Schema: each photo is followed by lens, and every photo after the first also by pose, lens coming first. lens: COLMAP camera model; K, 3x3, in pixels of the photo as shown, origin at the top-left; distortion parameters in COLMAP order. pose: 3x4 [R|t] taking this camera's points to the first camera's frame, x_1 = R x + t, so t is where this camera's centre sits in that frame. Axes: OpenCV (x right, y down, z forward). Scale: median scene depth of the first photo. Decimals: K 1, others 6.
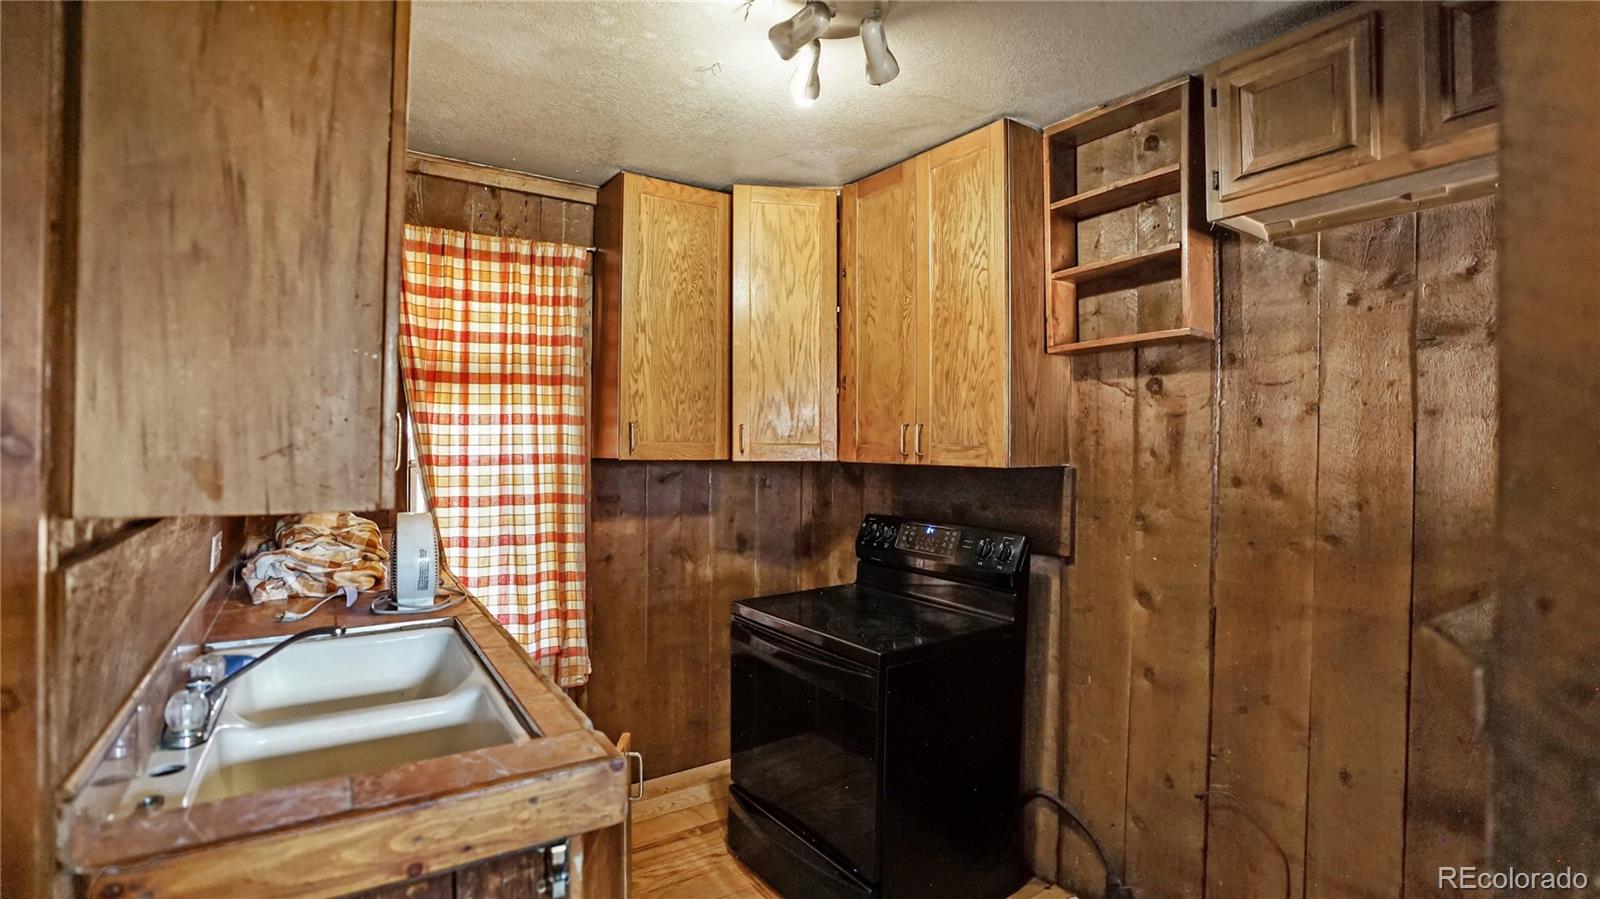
lens RADIAL K [[743.9, 0, 800.0], [0, 743.9, 449.5], [0, 0, 1]] dist [-0.069102, 0.028568]
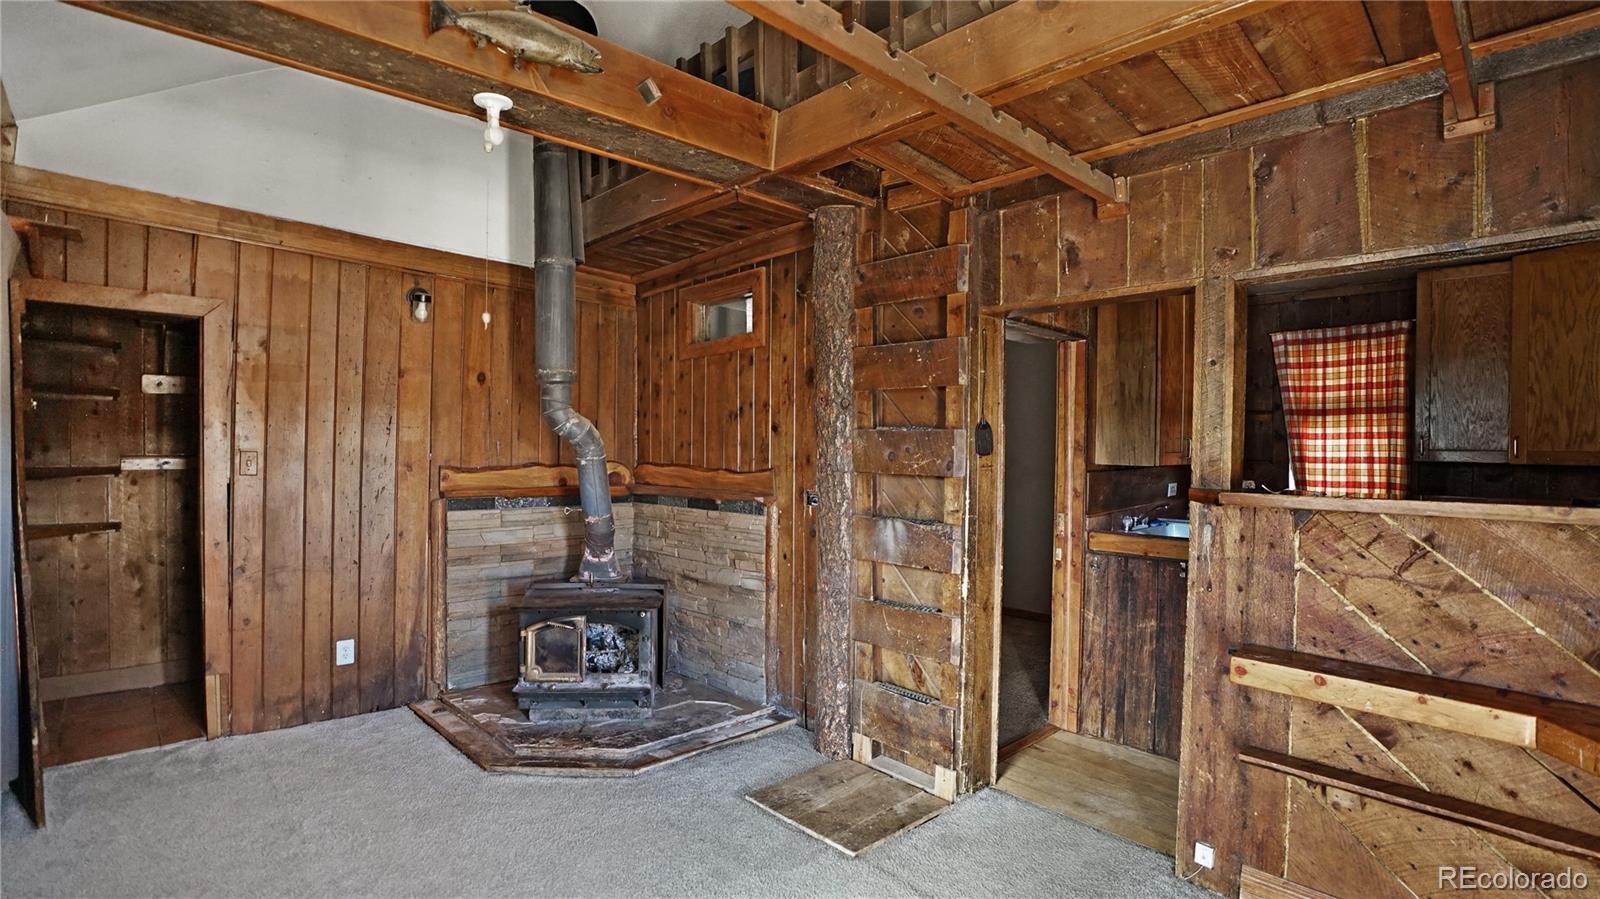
lens RADIAL K [[743.9, 0, 800.0], [0, 743.9, 449.5], [0, 0, 1]] dist [-0.069102, 0.028568]
pose [[0.168282, 0.000958, -0.985738, 1.003489], [-0.016019, 0.999870, -0.001763, 0.012770], [0.985609, 0.016087, 0.168276, -0.498816]]
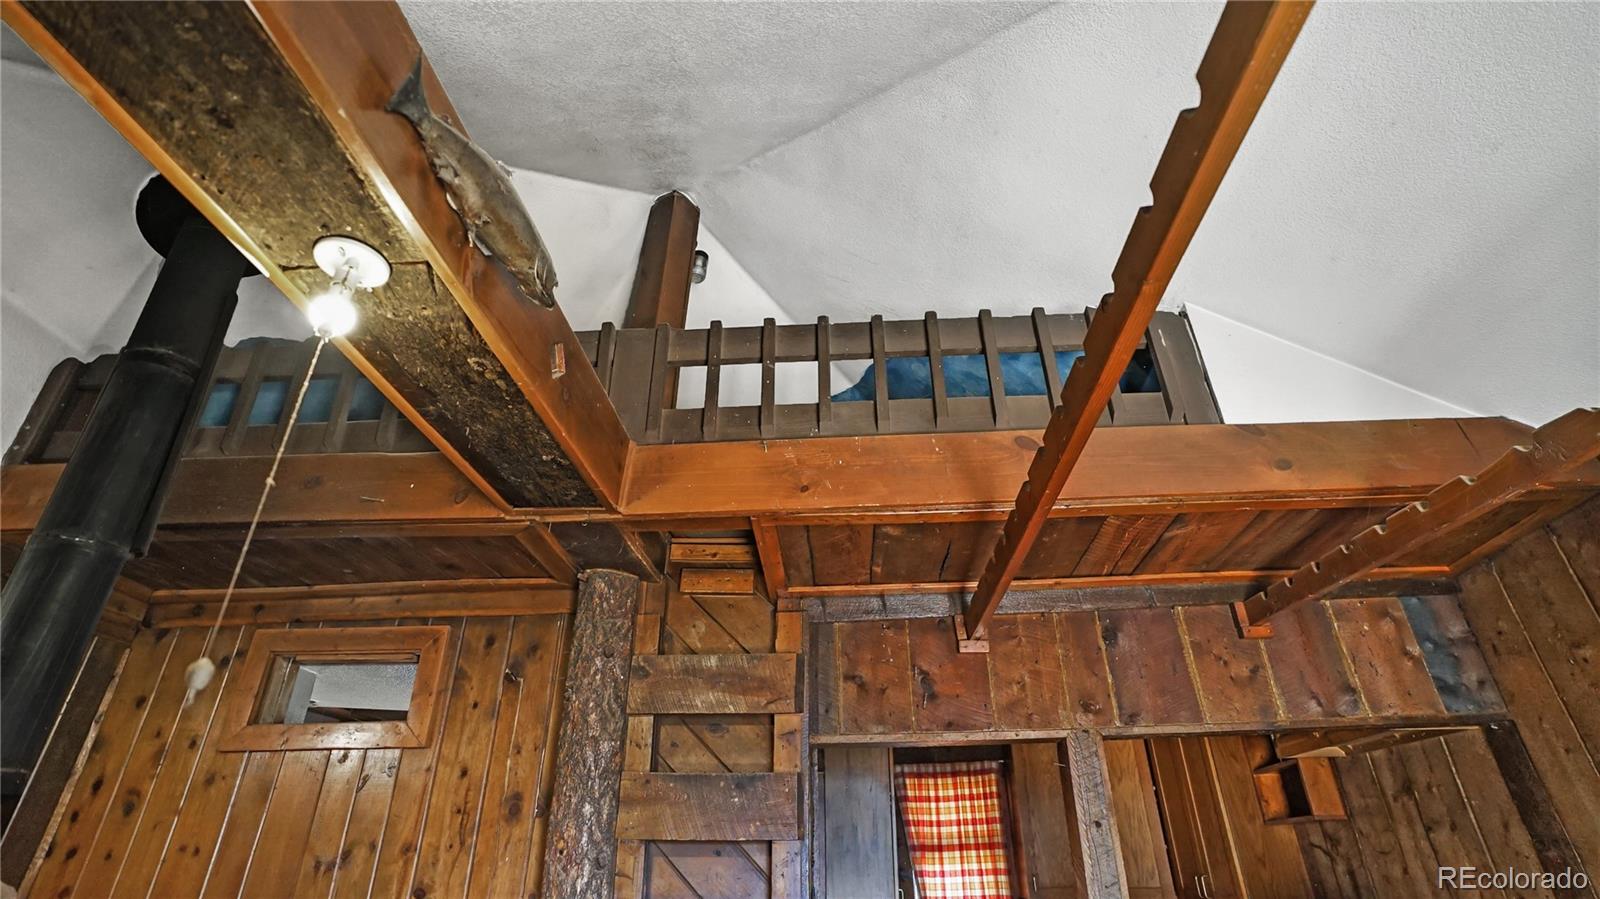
lens RADIAL K [[743.9, 0, 800.0], [0, 743.9, 449.5], [0, 0, 1]] dist [-0.069102, 0.028568]
pose [[0.791916, -0.305239, -0.528865, 0.514336], [0.005513, 0.869636, -0.493663, -0.066105], [0.610605, 0.388024, 0.690361, -0.825144]]
